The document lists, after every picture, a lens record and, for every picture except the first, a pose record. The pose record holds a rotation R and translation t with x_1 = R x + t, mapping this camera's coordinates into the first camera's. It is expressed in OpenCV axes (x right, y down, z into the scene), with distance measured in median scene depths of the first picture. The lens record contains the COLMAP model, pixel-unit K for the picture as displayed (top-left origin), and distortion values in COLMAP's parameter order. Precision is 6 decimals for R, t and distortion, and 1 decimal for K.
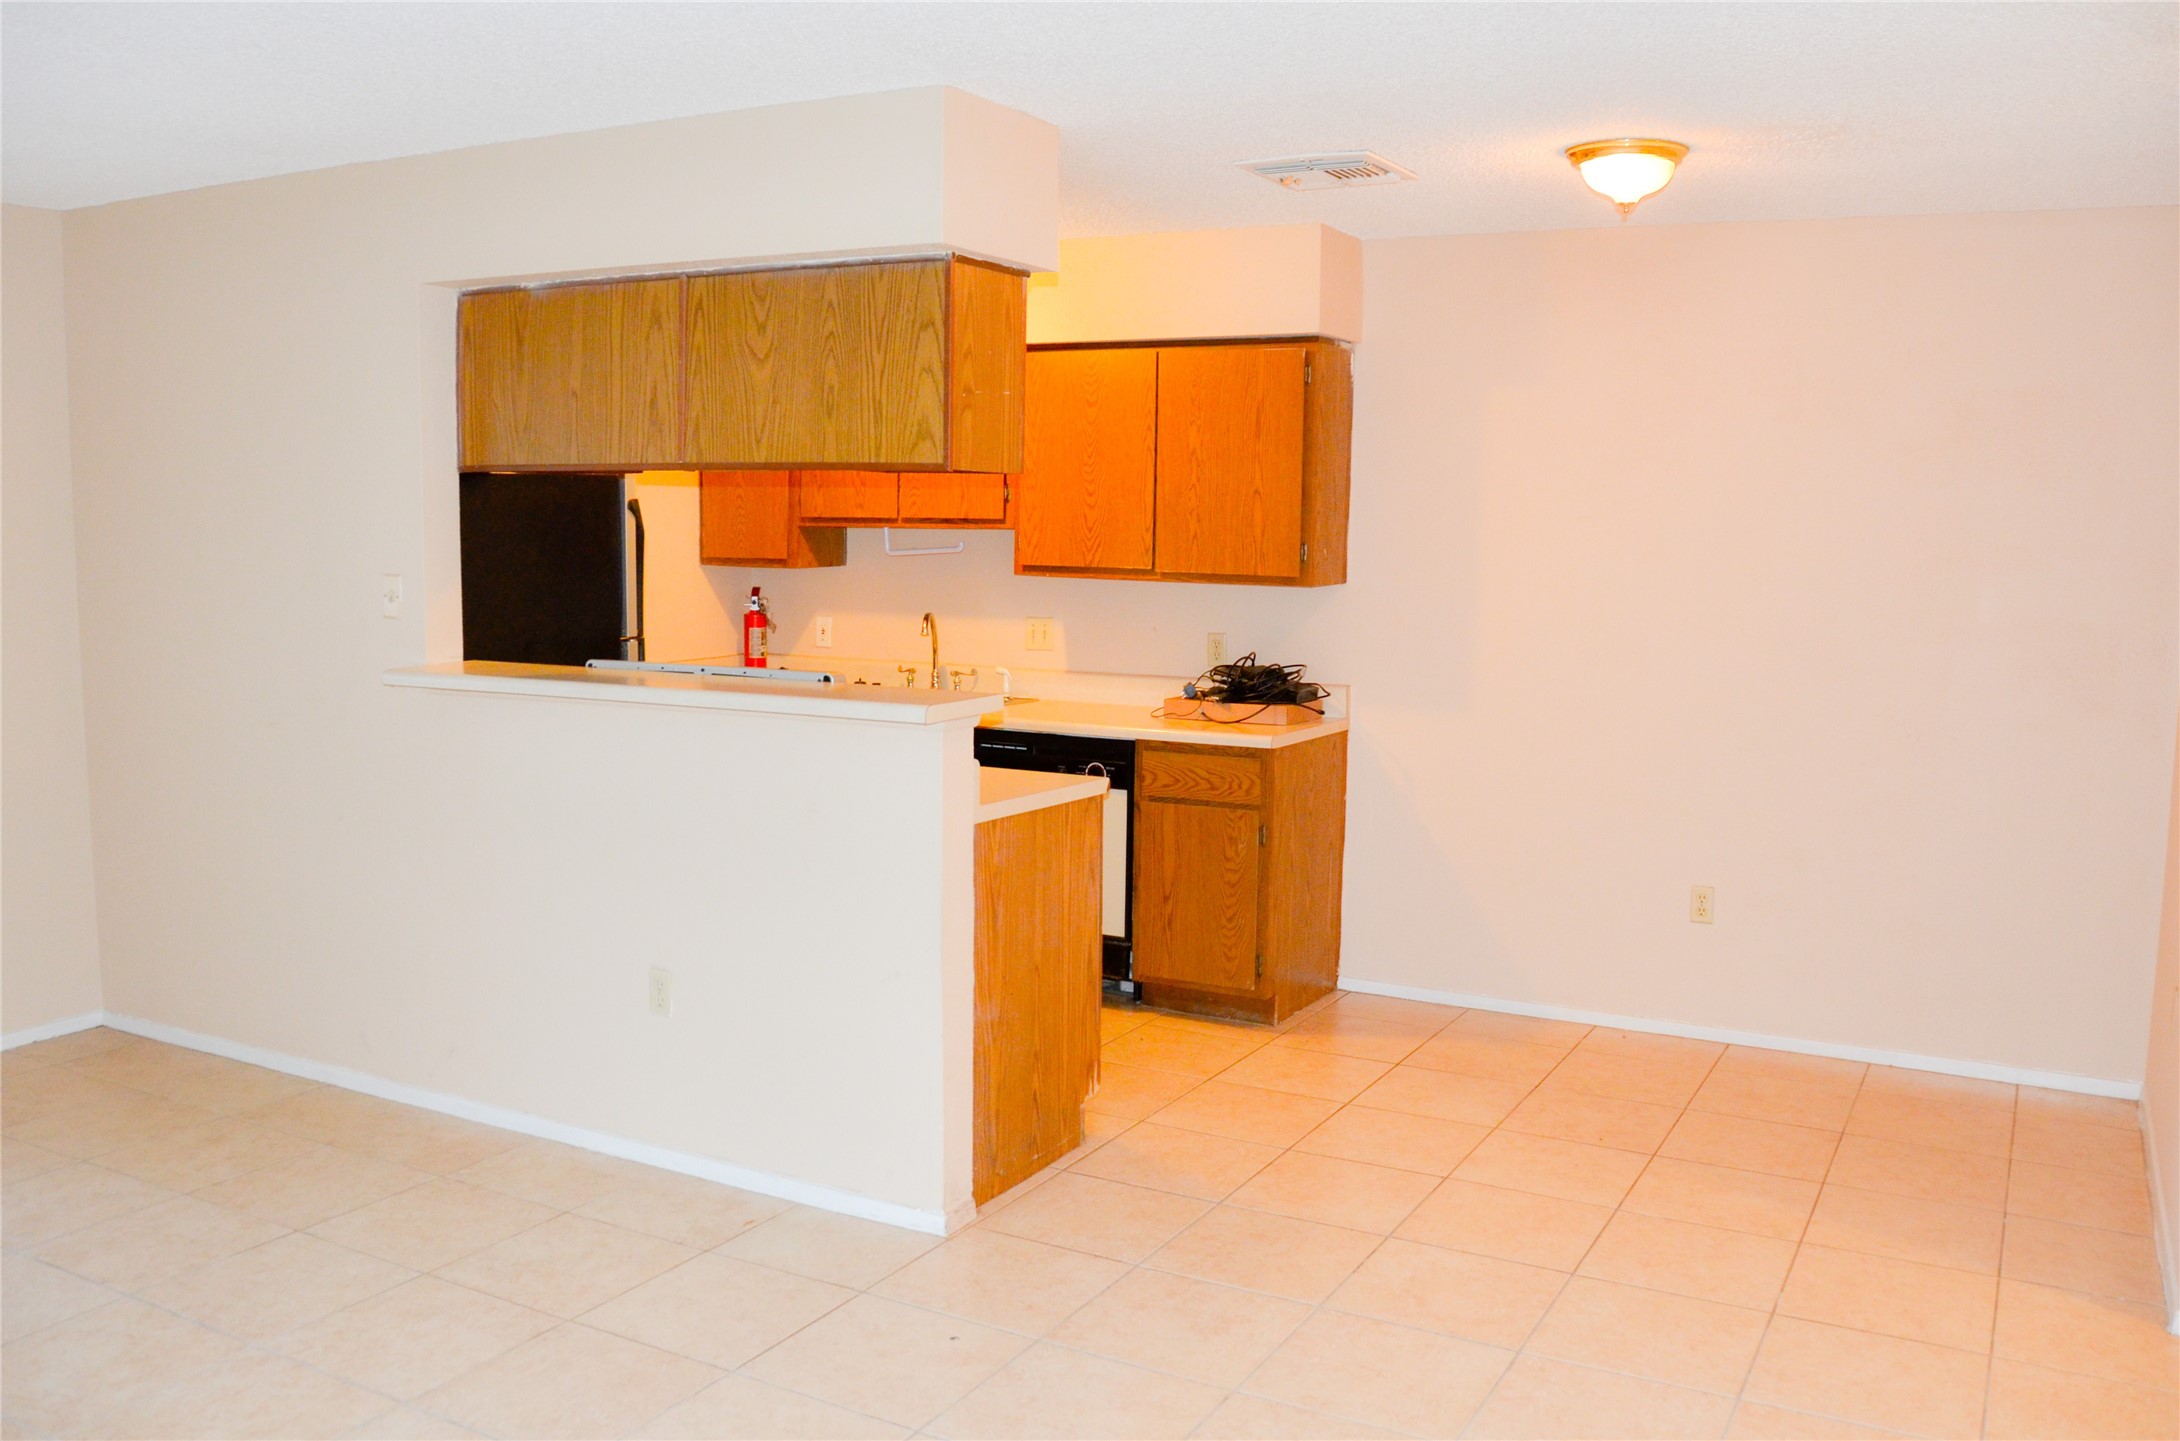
lens RADIAL K [[1826.6, 0, 1090.0], [0, 1826.6, 720.5], [0, 0, 1]] dist [-0.169894, 0.127174]
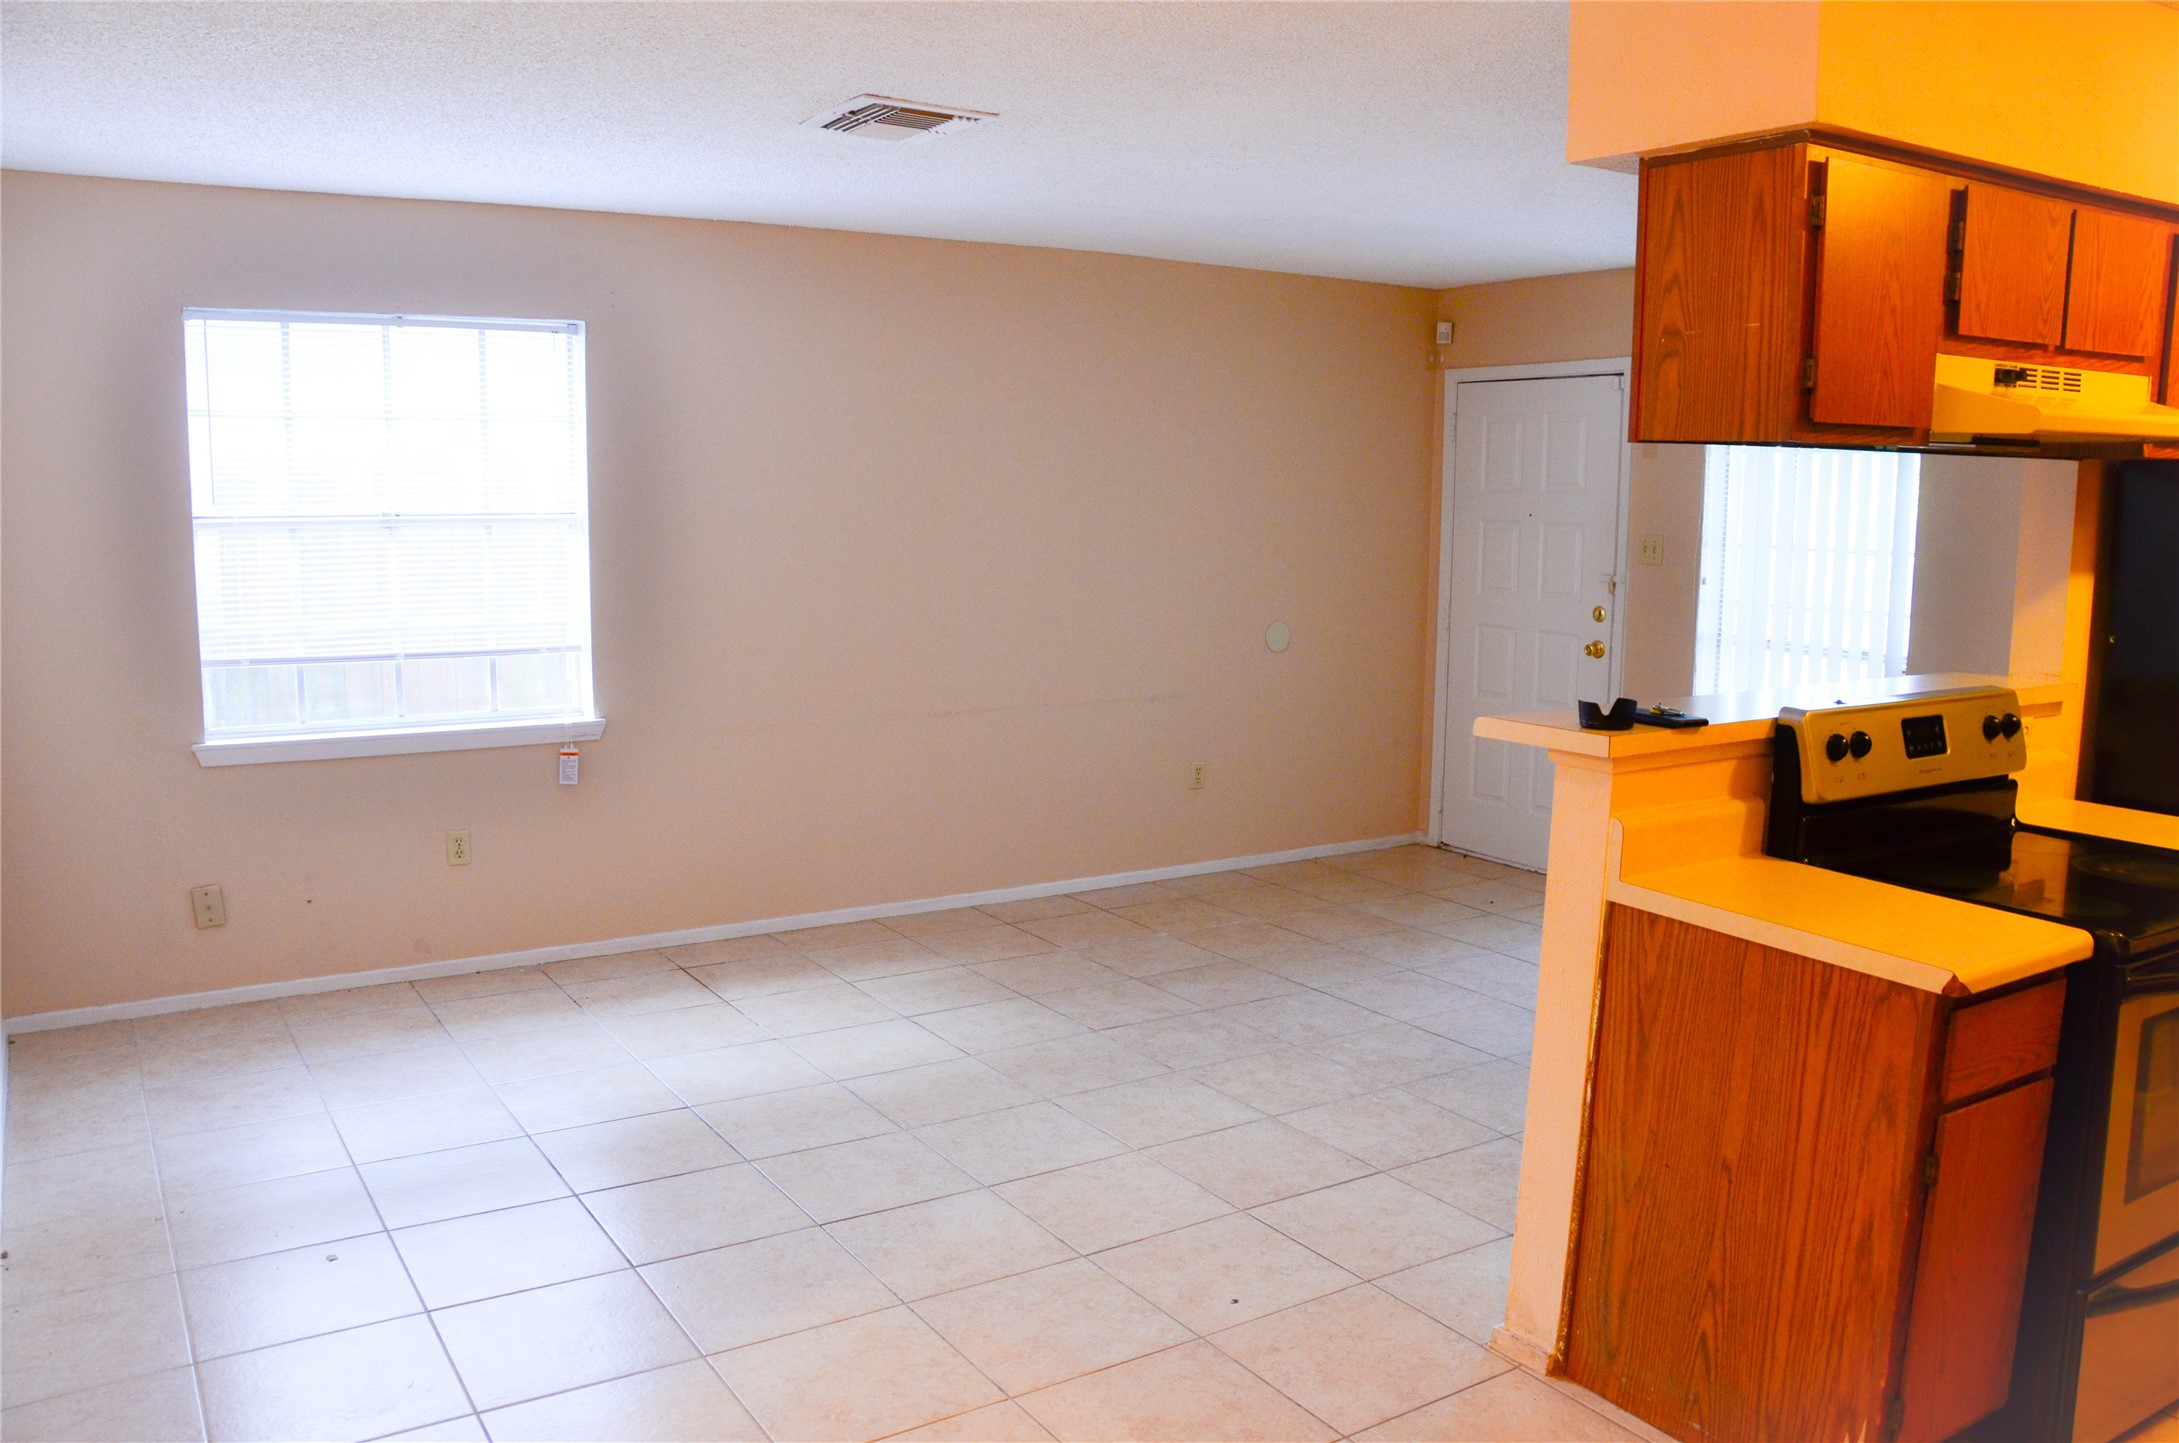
lens RADIAL K [[1702.2, 0, 1089.4], [0, 1702.2, 727.2], [0, 0, 1]] dist [-0.164950, 0.124939]
pose [[-0.480502, 0.109502, -0.870131, 0.607276], [-0.112194, 0.976346, 0.184825, -0.113216], [0.869788, 0.186432, -0.456850, 1.044607]]
